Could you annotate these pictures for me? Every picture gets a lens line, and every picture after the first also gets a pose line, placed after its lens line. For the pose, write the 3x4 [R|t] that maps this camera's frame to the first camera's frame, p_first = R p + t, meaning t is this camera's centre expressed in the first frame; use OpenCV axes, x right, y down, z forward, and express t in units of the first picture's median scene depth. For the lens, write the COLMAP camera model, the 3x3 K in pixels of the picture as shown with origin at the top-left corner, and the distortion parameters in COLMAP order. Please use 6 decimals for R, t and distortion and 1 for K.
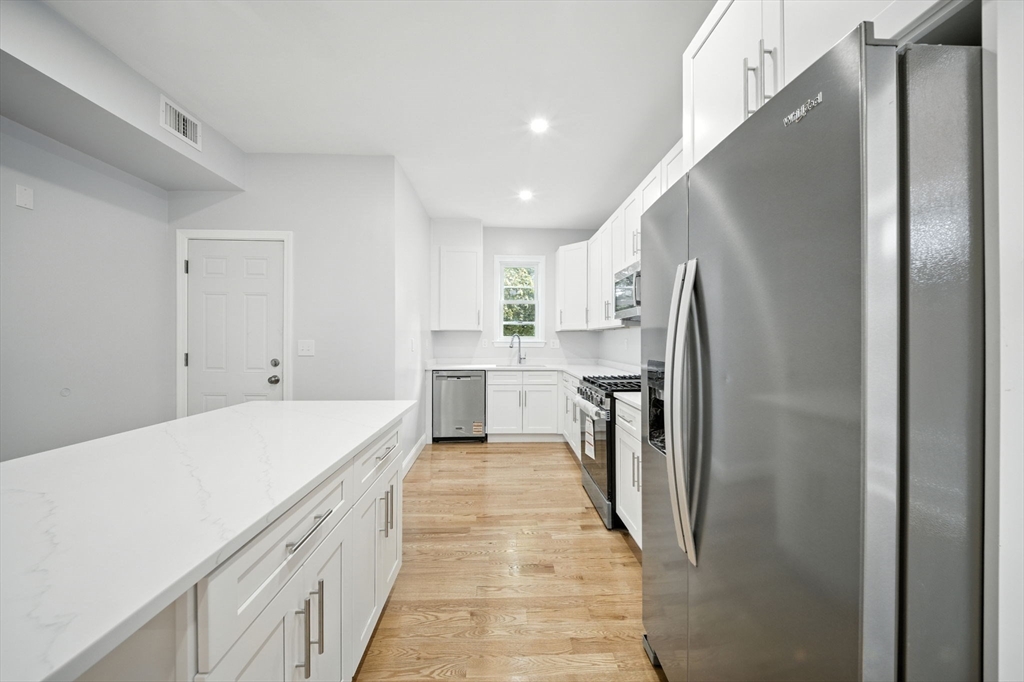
lens RADIAL K [[357.1, 0, 513.2], [0, 357.1, 342.2], [0, 0, 1]] dist [-0.000332, -0.000208]
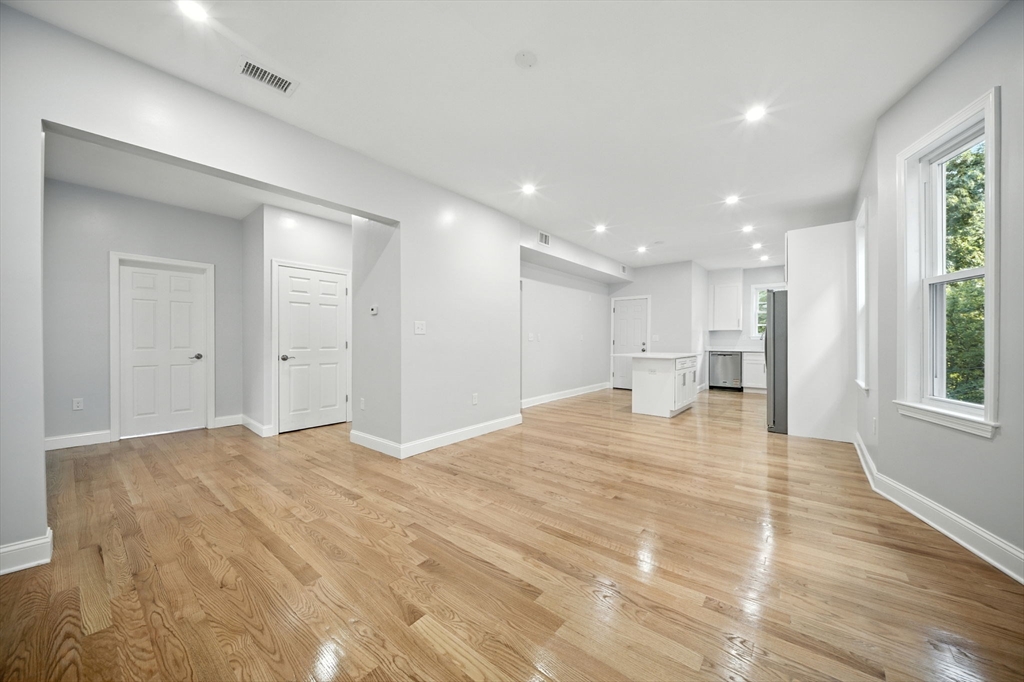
lens RADIAL K [[361.0, 0, 512.5], [0, 361.0, 343.5], [0, 0, 1]] dist [0.001009, -0.002732]
pose [[0.741644, 0.002105, -0.670791, 0.337138], [-0.002704, 0.999996, 0.000148, 0.045603], [0.670789, 0.001704, 0.741647, -1.336151]]
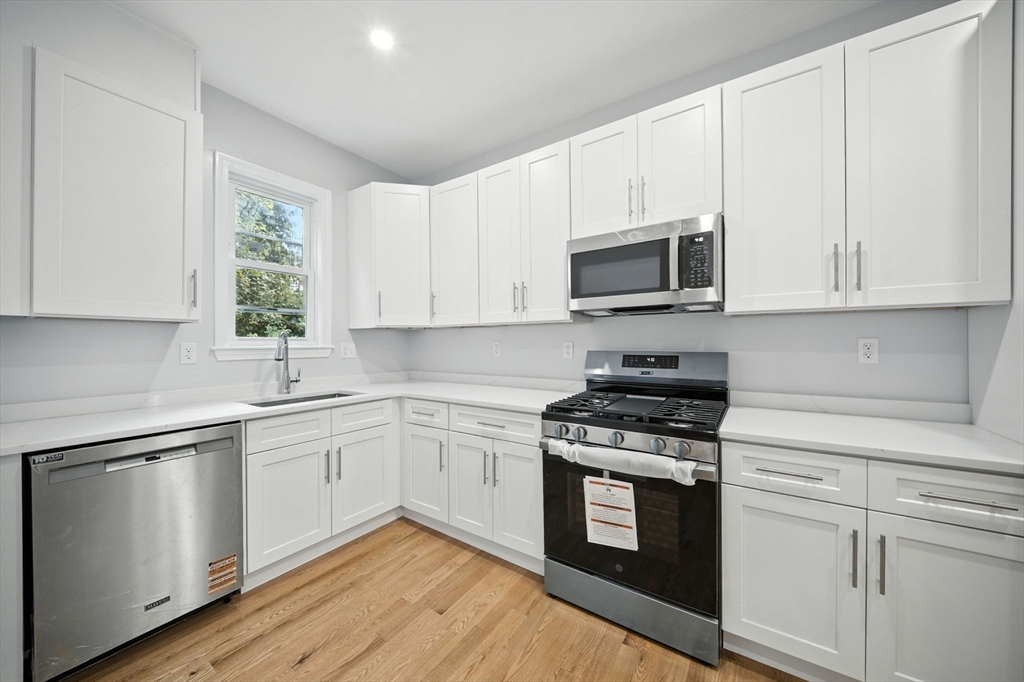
lens RADIAL K [[361.0, 0, 512.5], [0, 361.0, 343.5], [0, 0, 1]] dist [0.001009, -0.002732]
pose [[0.593927, -0.008139, 0.804477, -0.257966], [0.012982, 0.999916, 0.000531, -0.004527], [-0.804414, 0.010129, 0.593983, 0.593920]]
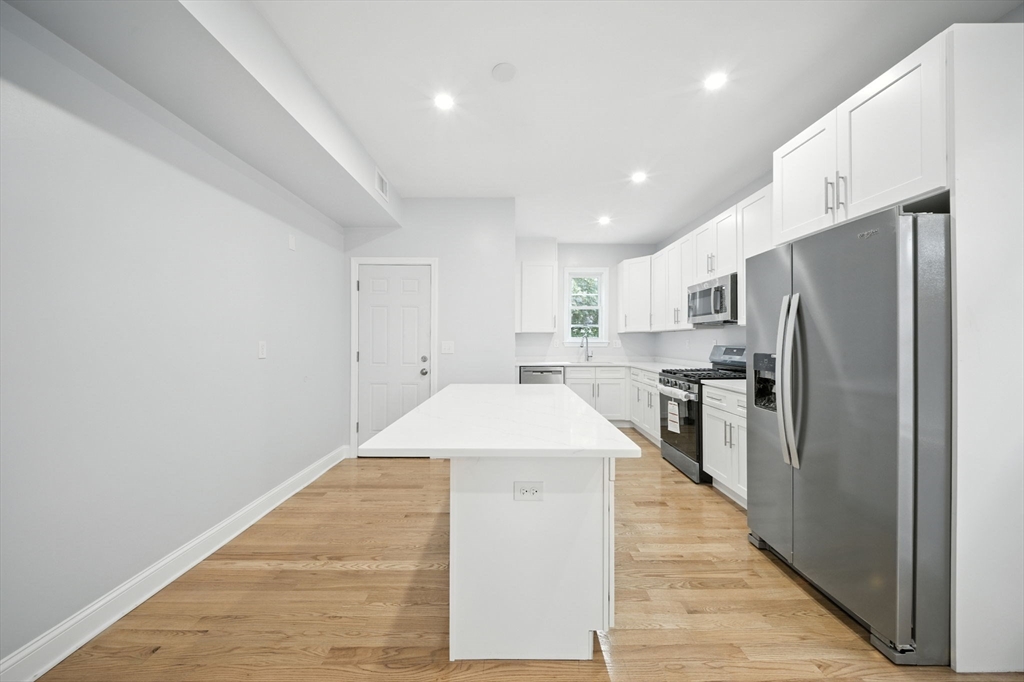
lens RADIAL K [[361.0, 0, 512.5], [0, 361.0, 343.5], [0, 0, 1]] dist [0.001009, -0.002732]
pose [[0.999234, -0.003779, -0.038952, -0.234343], [0.003859, 0.999991, 0.001982, 0.000343], [0.038944, -0.002130, 0.999239, -0.234924]]
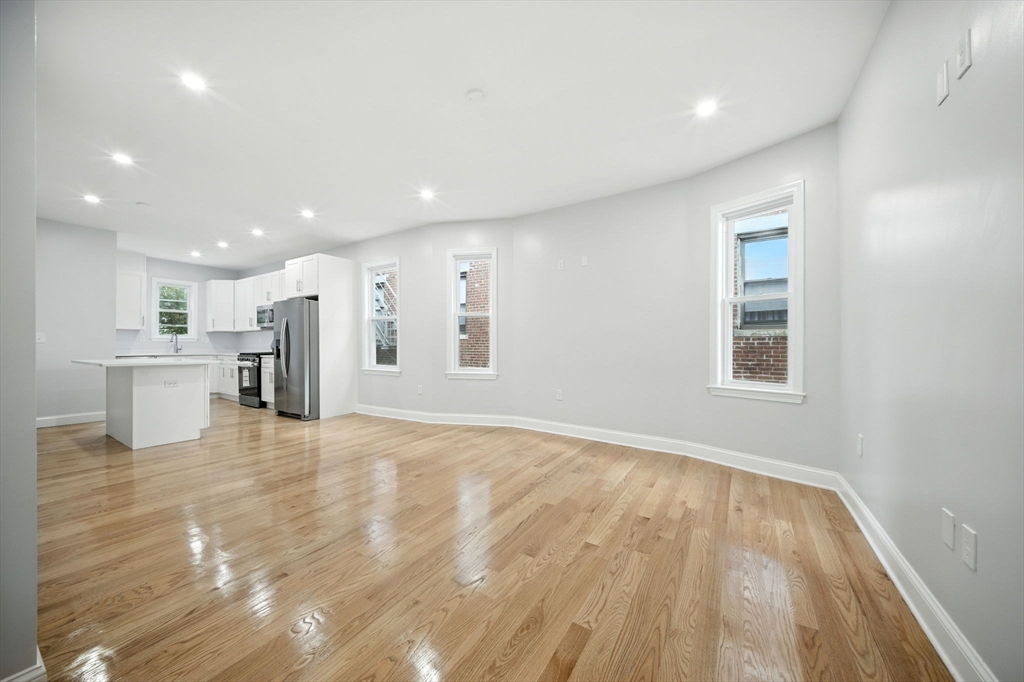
lens RADIAL K [[361.0, 0, 512.5], [0, 361.0, 343.5], [0, 0, 1]] dist [0.001009, -0.002732]
pose [[0.574696, -0.000589, 0.818367, -0.534462], [0.007627, 0.999960, -0.004637, 0.051111], [-0.818332, 0.008906, 0.574677, -1.326288]]
